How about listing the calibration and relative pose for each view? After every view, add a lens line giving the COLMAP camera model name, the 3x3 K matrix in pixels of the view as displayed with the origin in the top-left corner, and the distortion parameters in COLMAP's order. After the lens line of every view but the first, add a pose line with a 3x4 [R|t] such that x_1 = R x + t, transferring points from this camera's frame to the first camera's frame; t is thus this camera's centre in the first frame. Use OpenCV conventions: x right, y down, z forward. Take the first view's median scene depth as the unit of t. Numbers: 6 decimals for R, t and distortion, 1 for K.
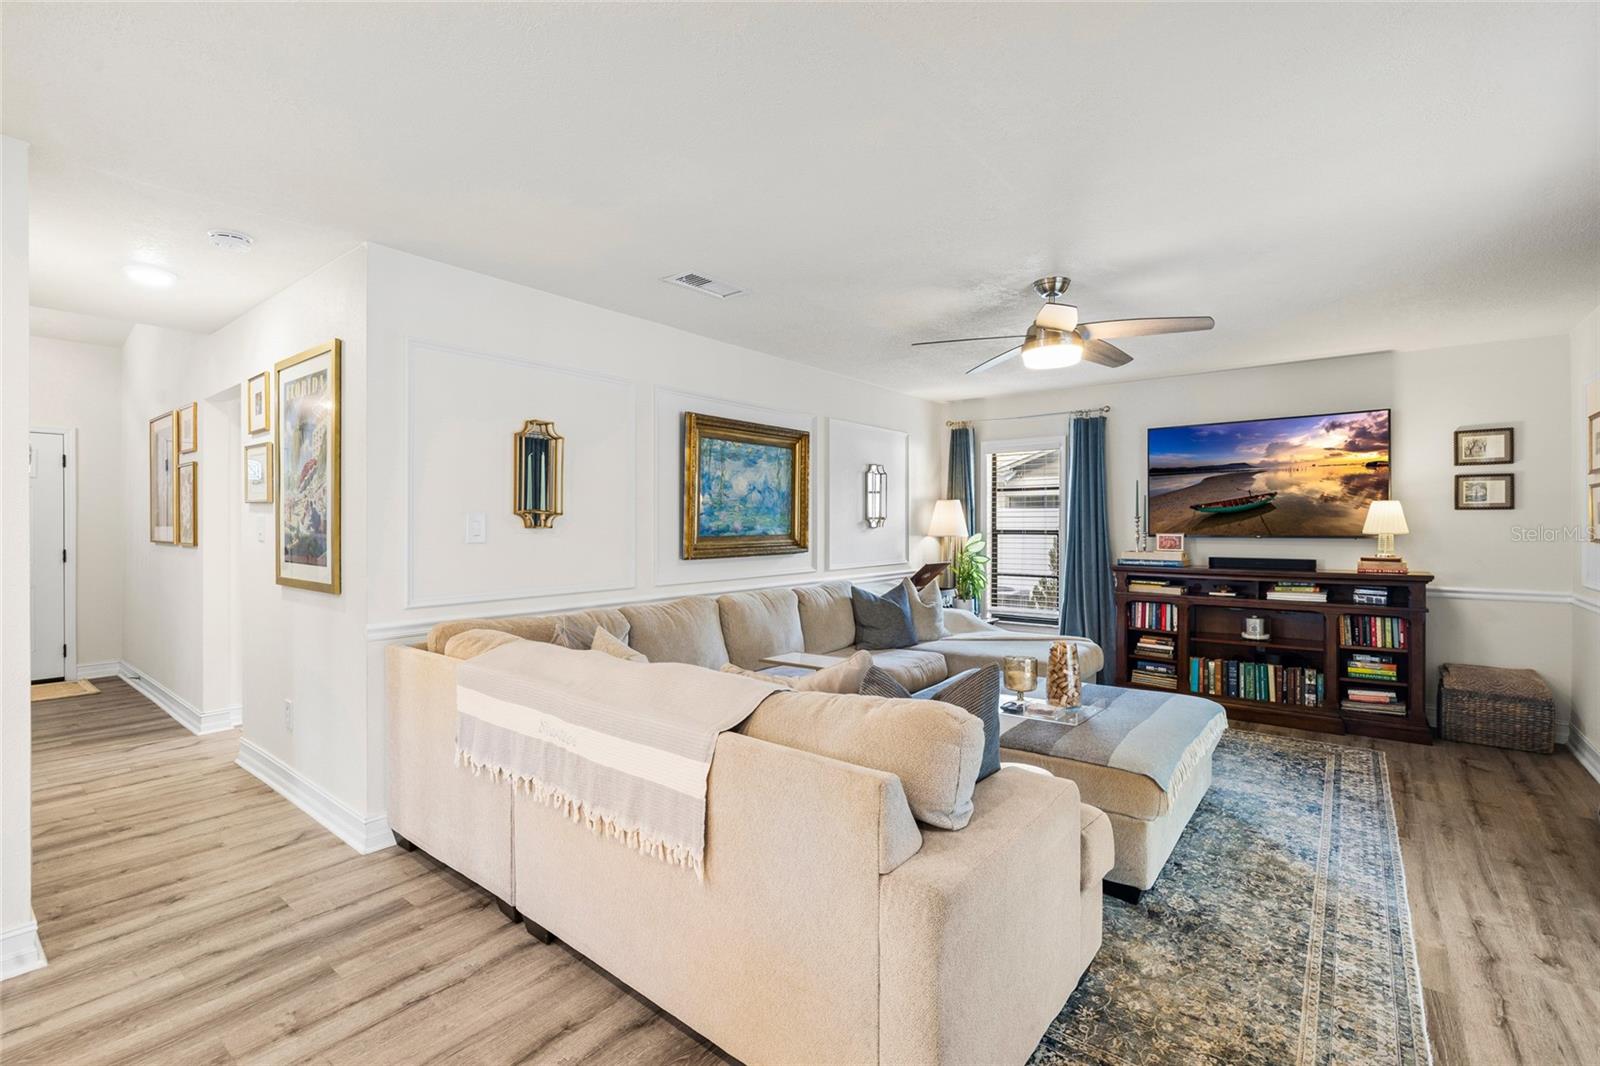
lens RADIAL K [[712.7, 0, 801.5], [0, 712.7, 521.6], [0, 0, 1]] dist [-0.009381, 0.002102]
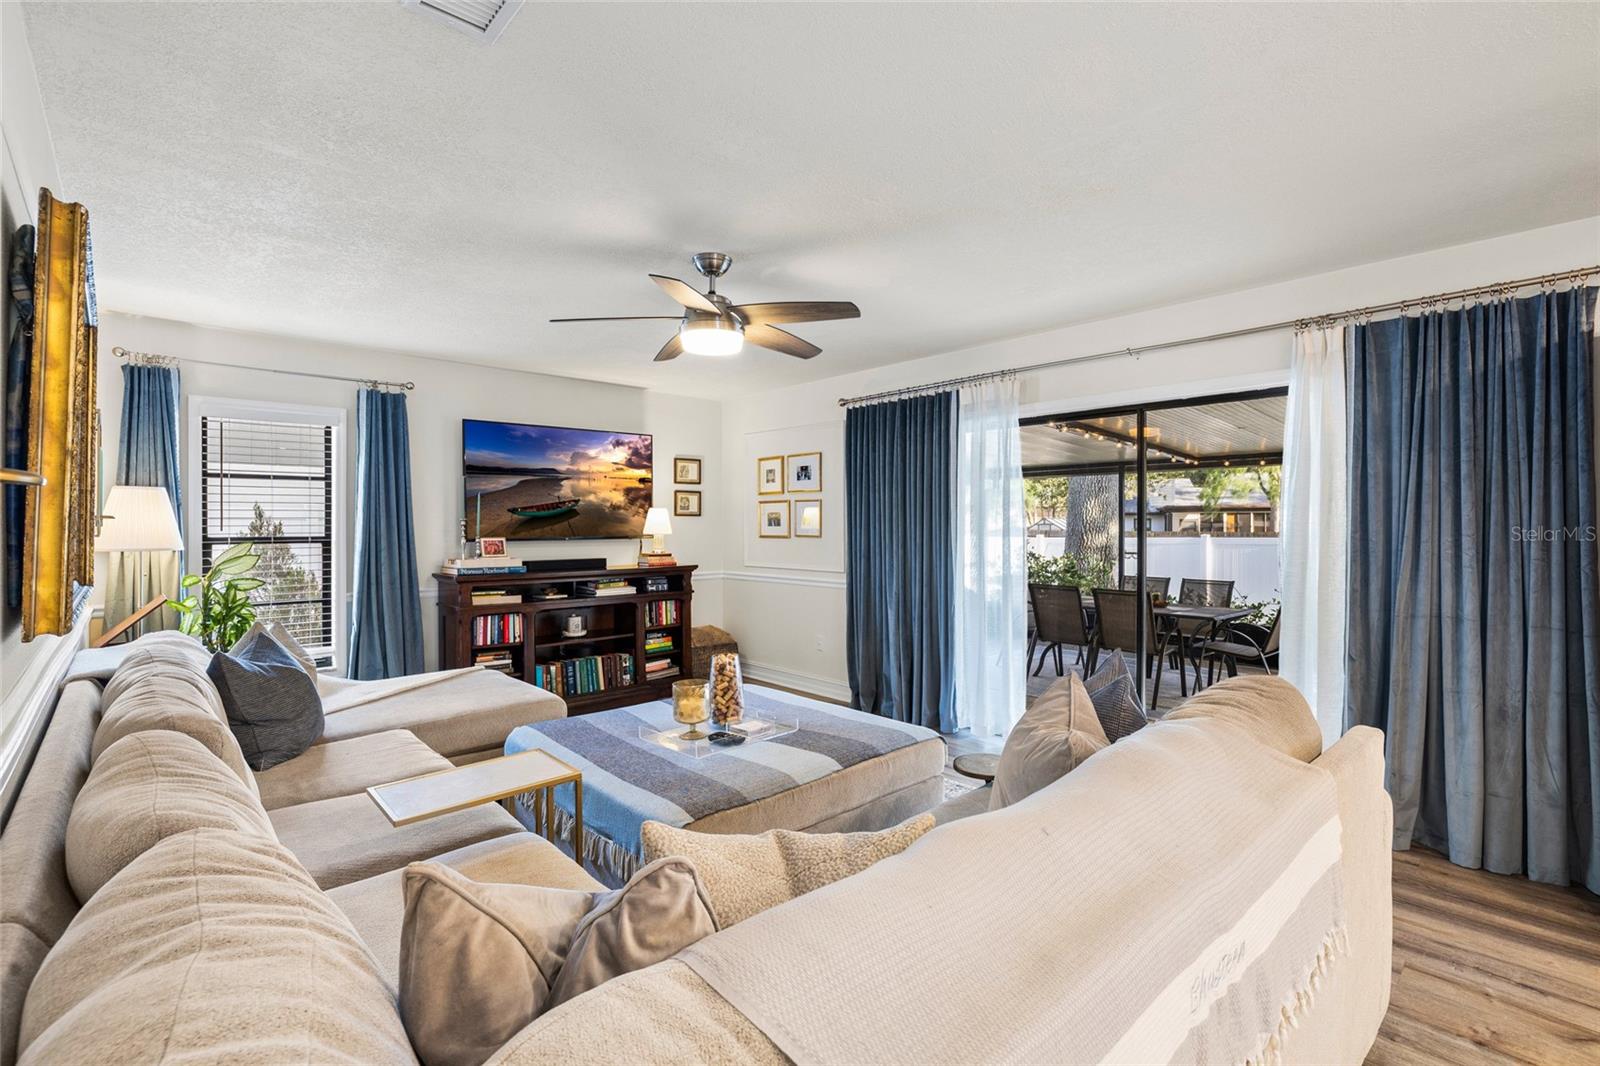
lens RADIAL K [[712.7, 0, 795.3], [0, 712.7, 526.0], [0, 0, 1]] dist [-0.009381, 0.002102]
pose [[0.163853, 0.000111, 0.986485, -0.375716], [0.000851, 1.000000, -0.000253, 0.002278], [-0.986484, 0.000881, 0.163853, 0.538785]]
